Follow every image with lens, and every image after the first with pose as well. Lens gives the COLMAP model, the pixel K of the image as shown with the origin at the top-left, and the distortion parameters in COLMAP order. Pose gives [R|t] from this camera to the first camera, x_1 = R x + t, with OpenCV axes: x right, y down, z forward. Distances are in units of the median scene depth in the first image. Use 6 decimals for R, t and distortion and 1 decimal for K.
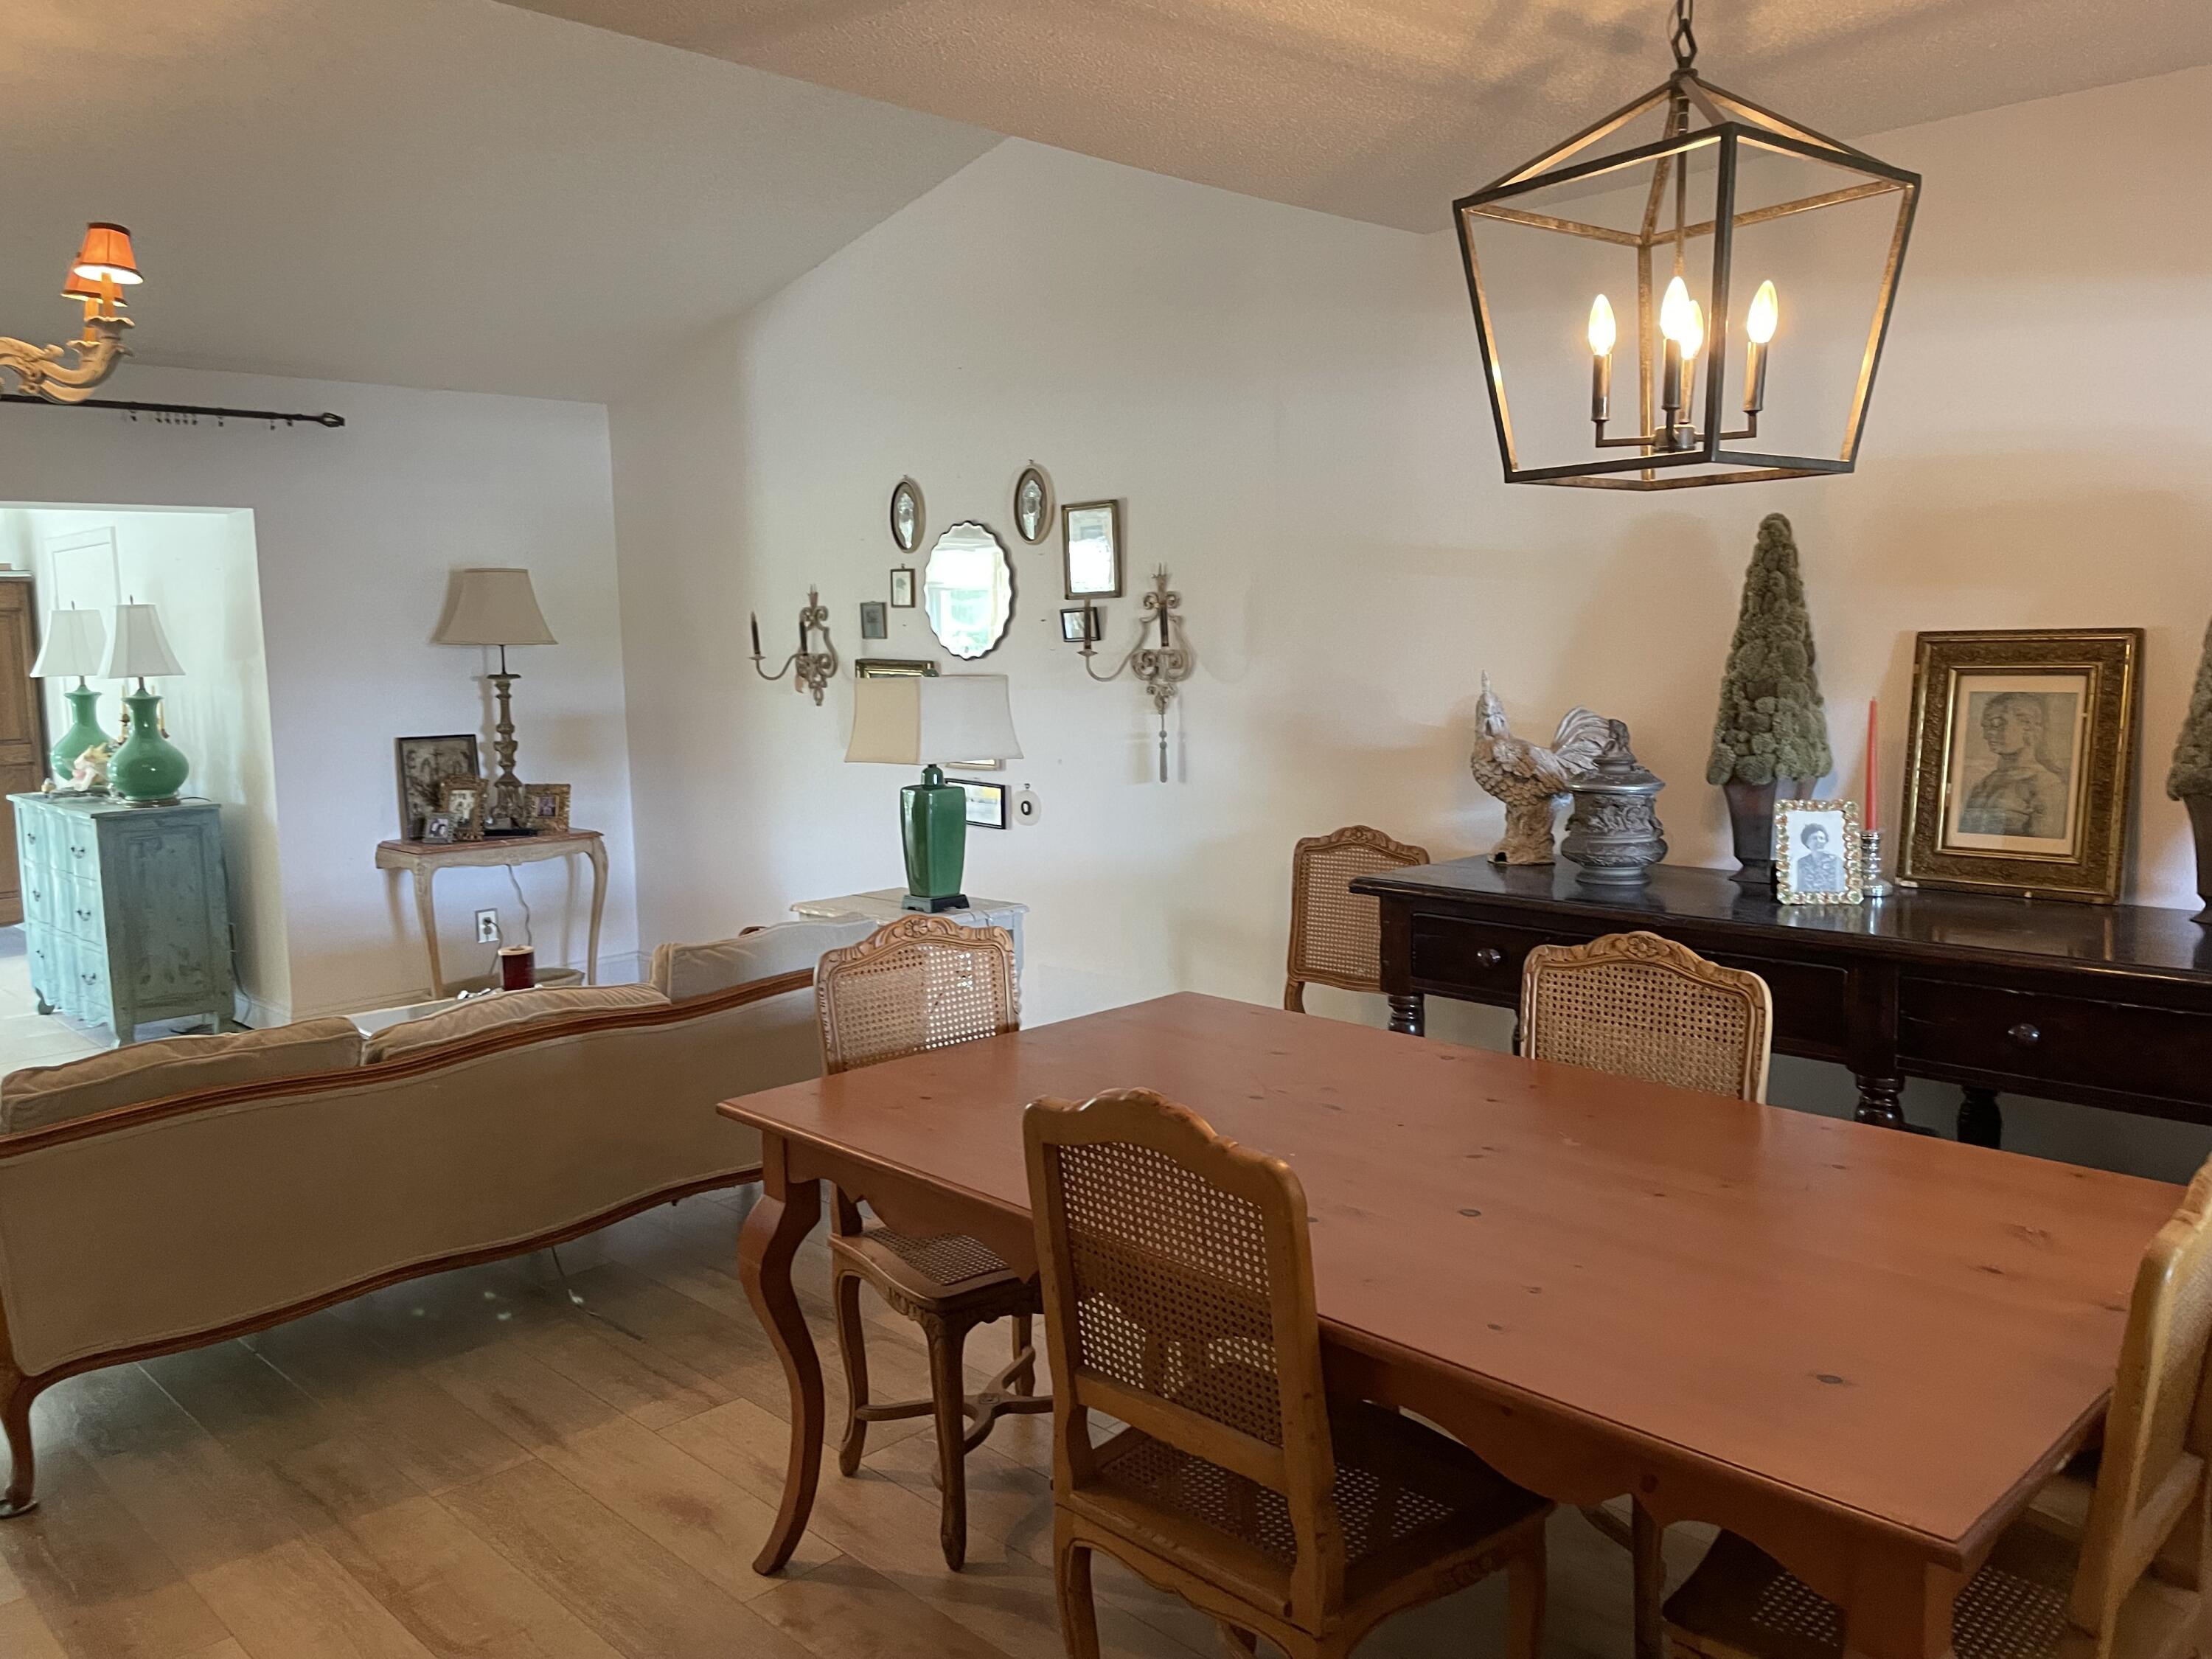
lens RADIAL K [[1674.0, 0, 1096.9], [0, 1674.0, 824.6], [0, 0, 1]] dist [0.093822, -0.142381]
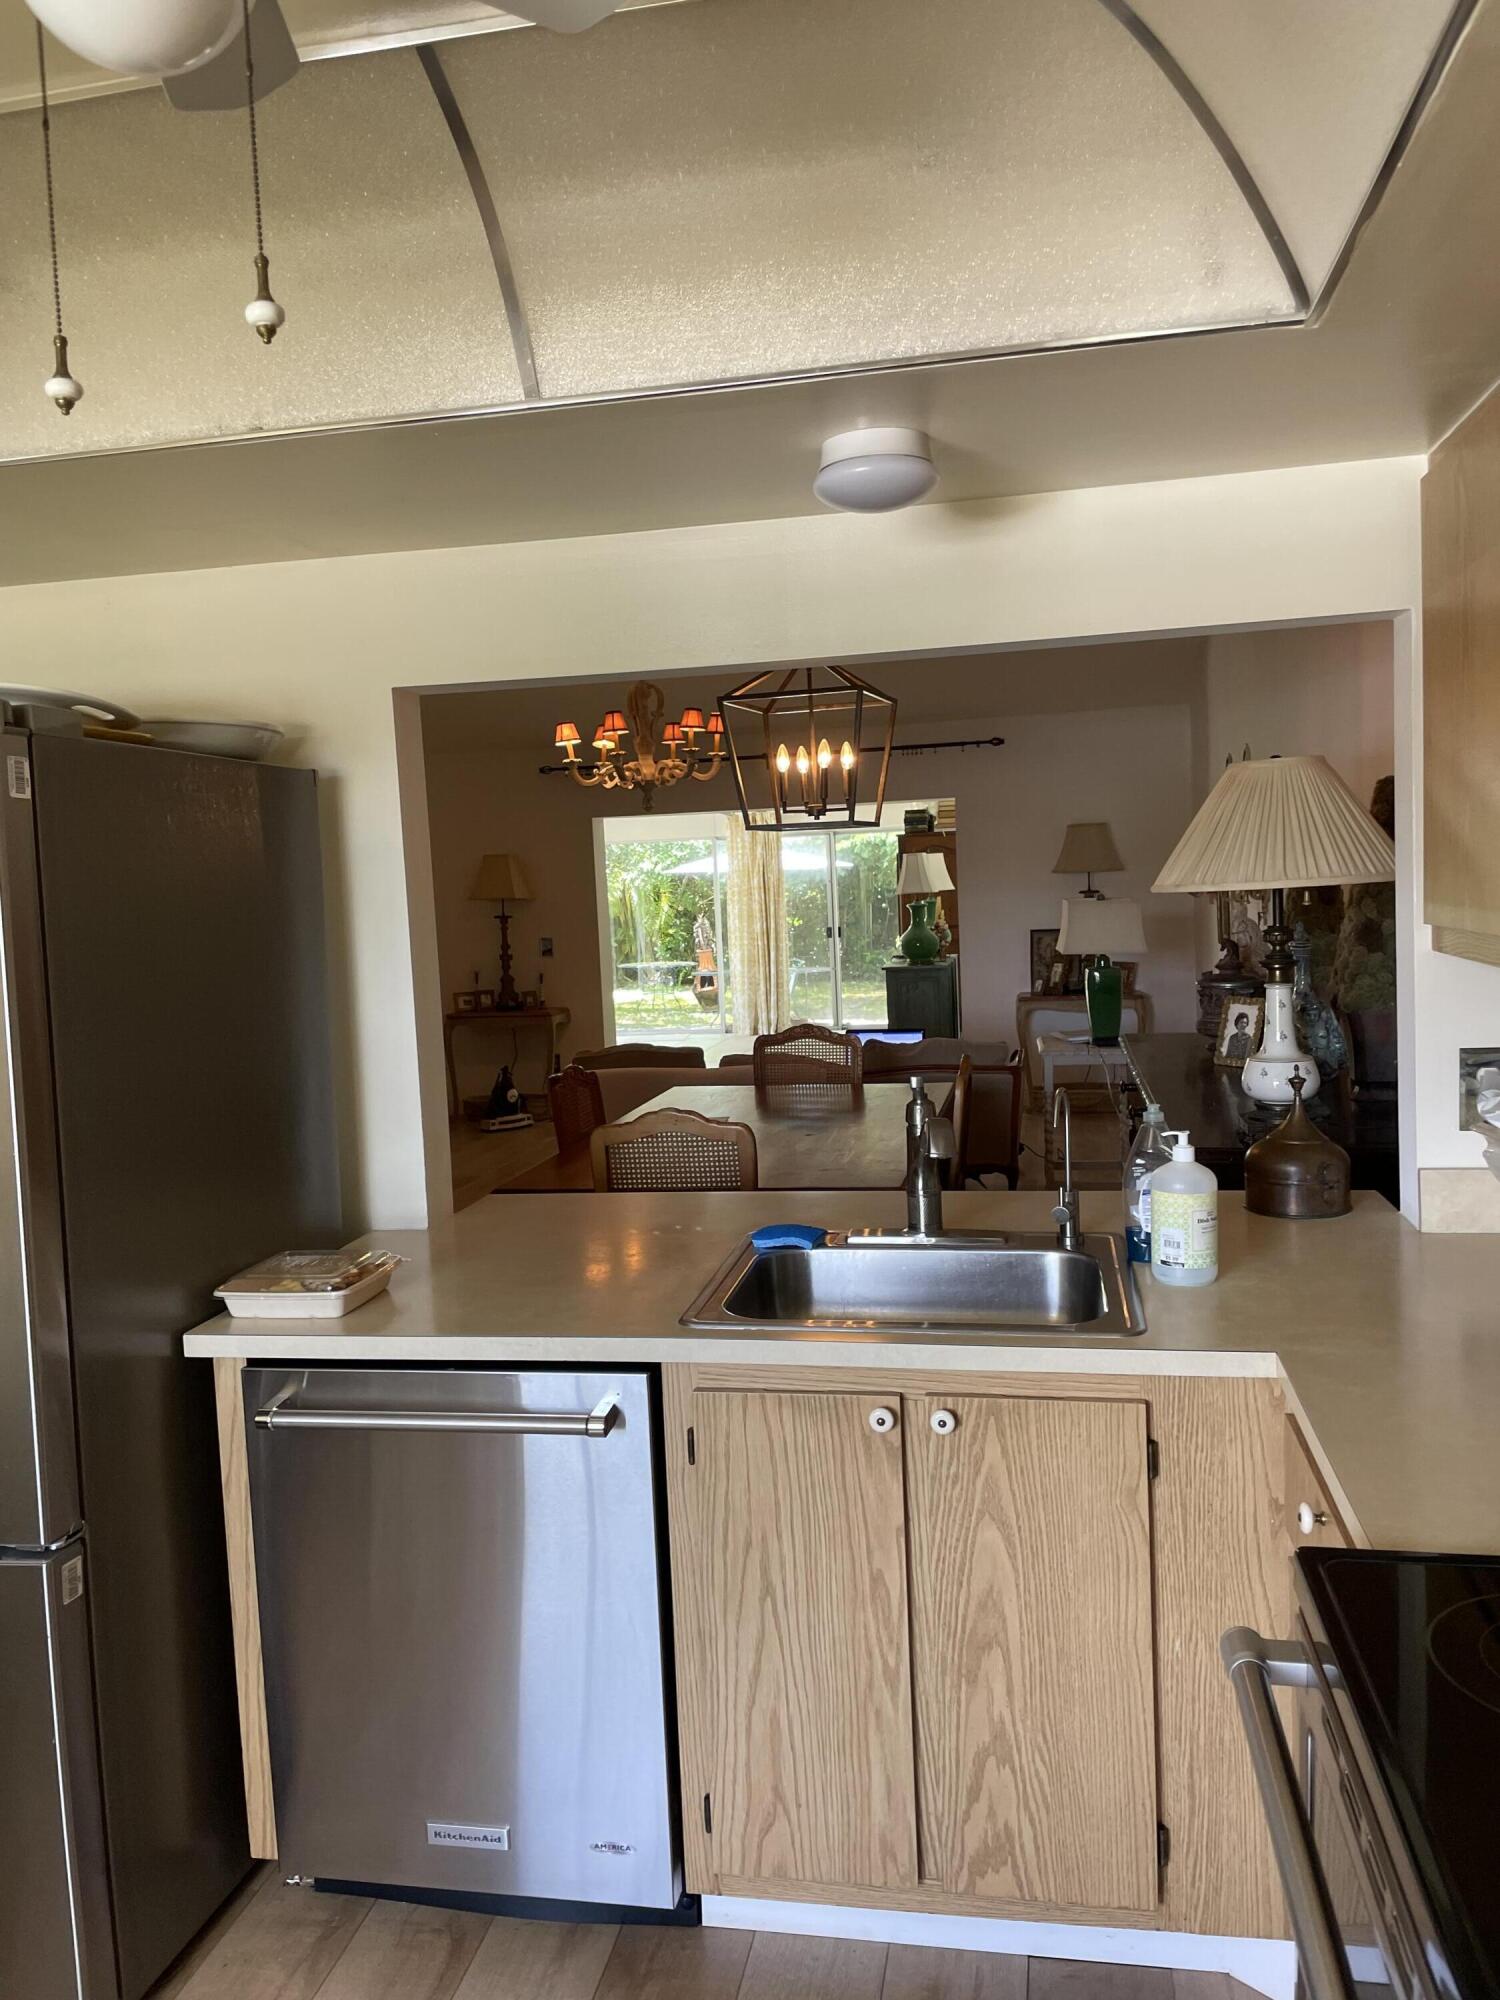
lens RADIAL K [[1527.9, 0, 750.0], [0, 1527.9, 1000.0], [0, 0, 1]] dist [0.092163, -0.129269]
pose [[0.561906, 0.060493, -0.824986, 1.094864], [-0.060731, 0.997648, 0.031789, -0.023496], [0.824969, 0.032240, 0.564258, -0.092053]]
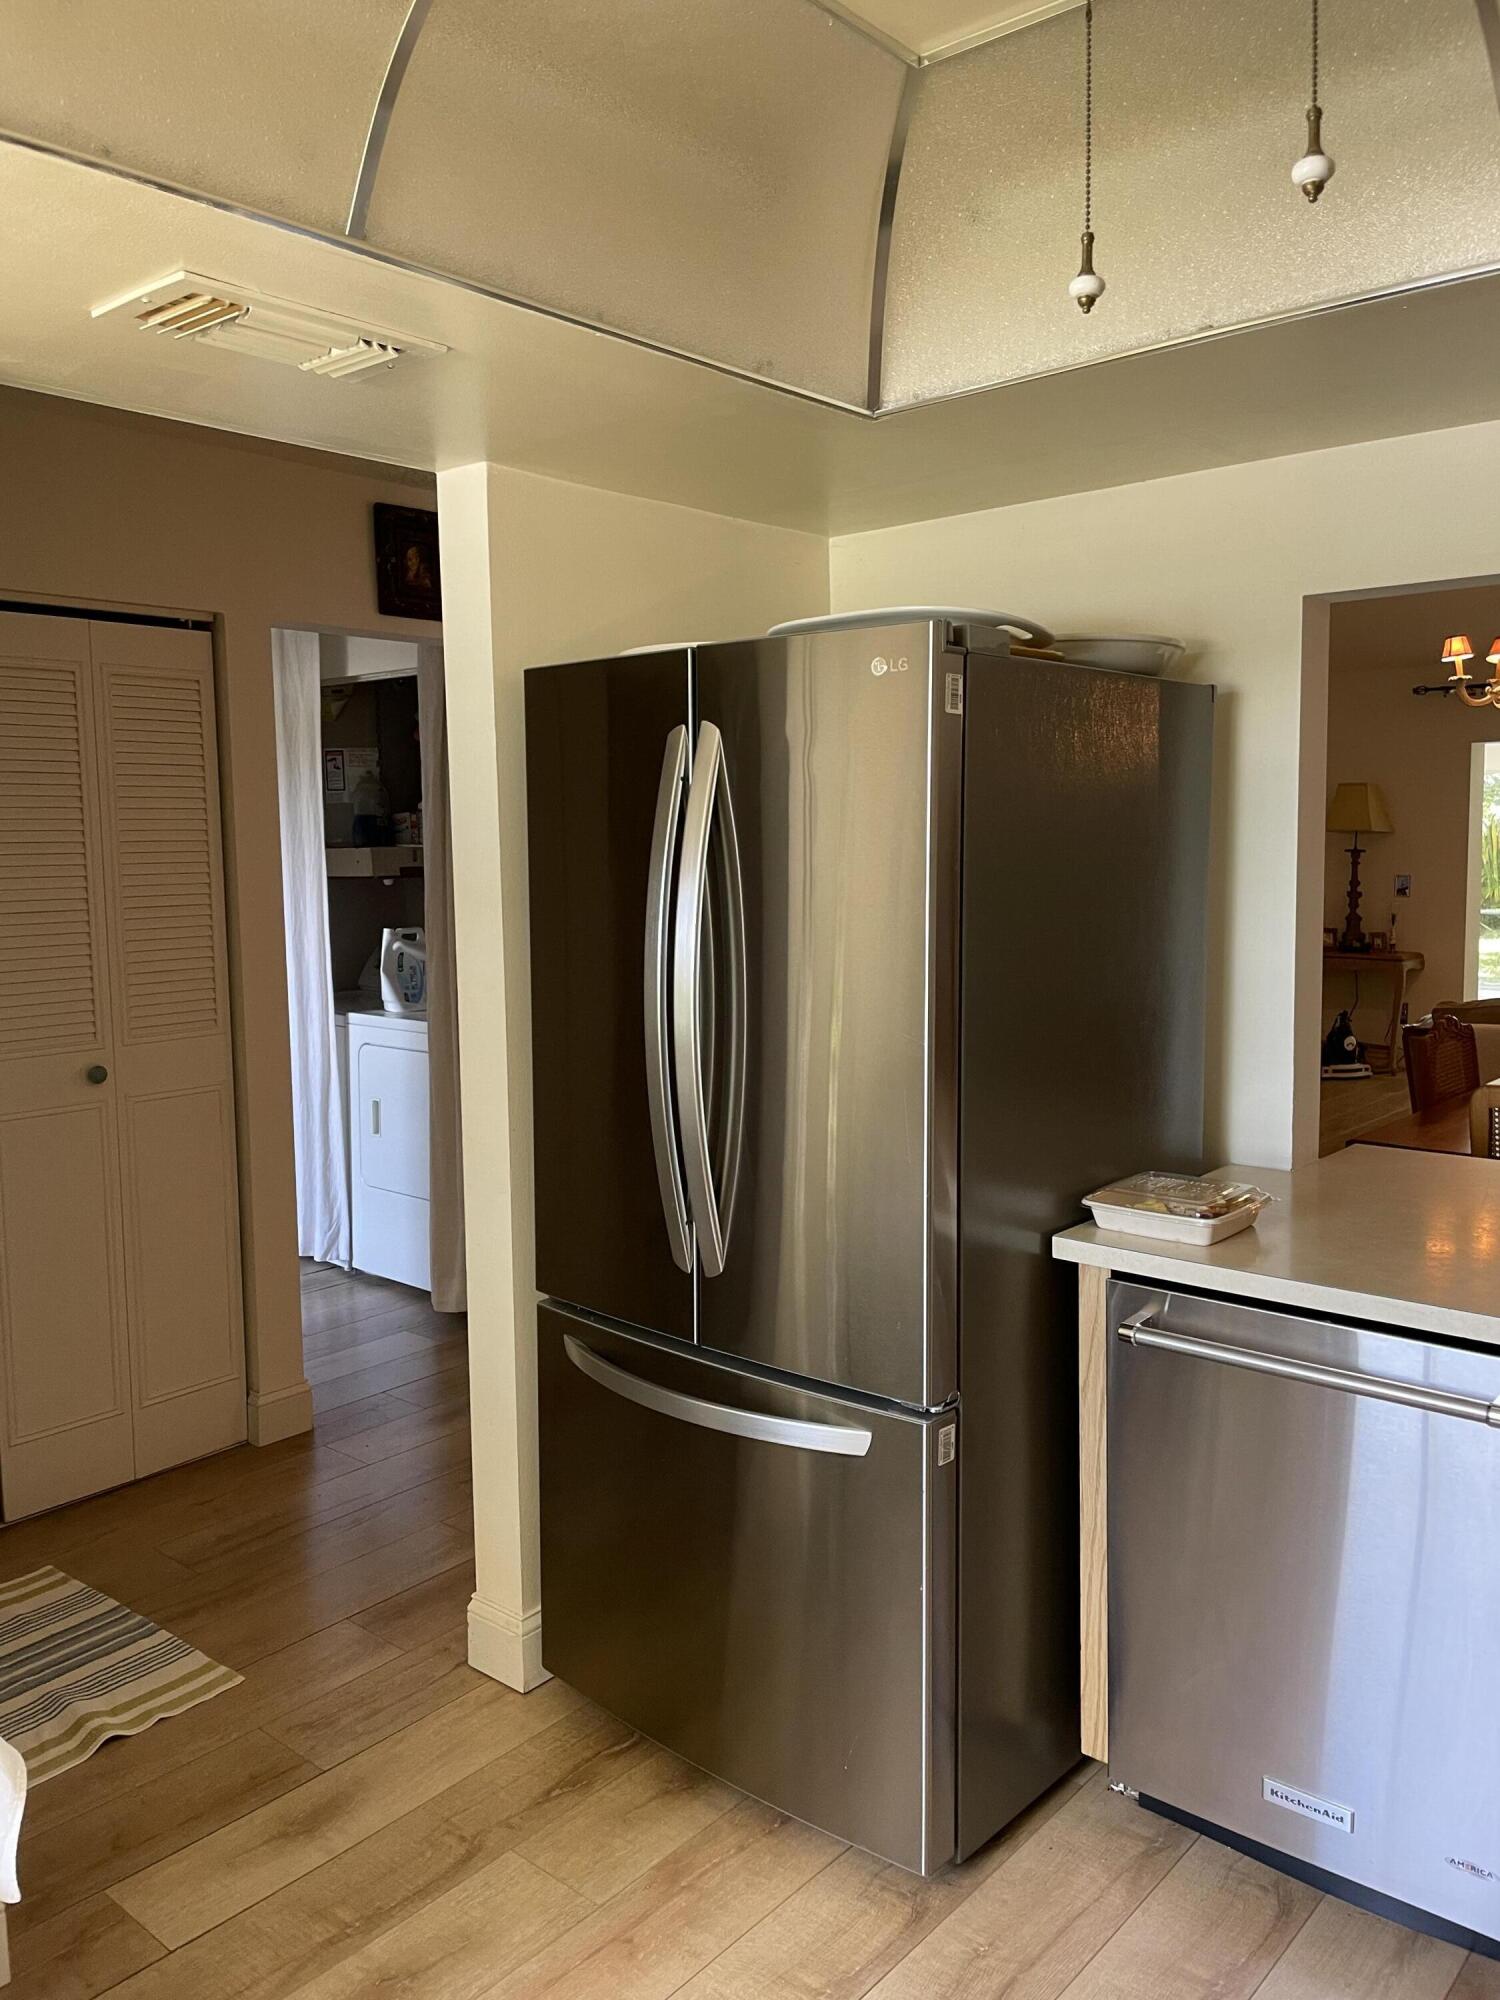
lens RADIAL K [[1533.2, 0, 752.3], [0, 1533.2, 987.6], [0, 0, 1]] dist [0.089818, -0.129569]
pose [[0.078580, 0.118644, -0.989823, 1.073673], [-0.102076, 0.988632, 0.110398, -0.015610], [0.991668, 0.092362, 0.089797, -0.116209]]
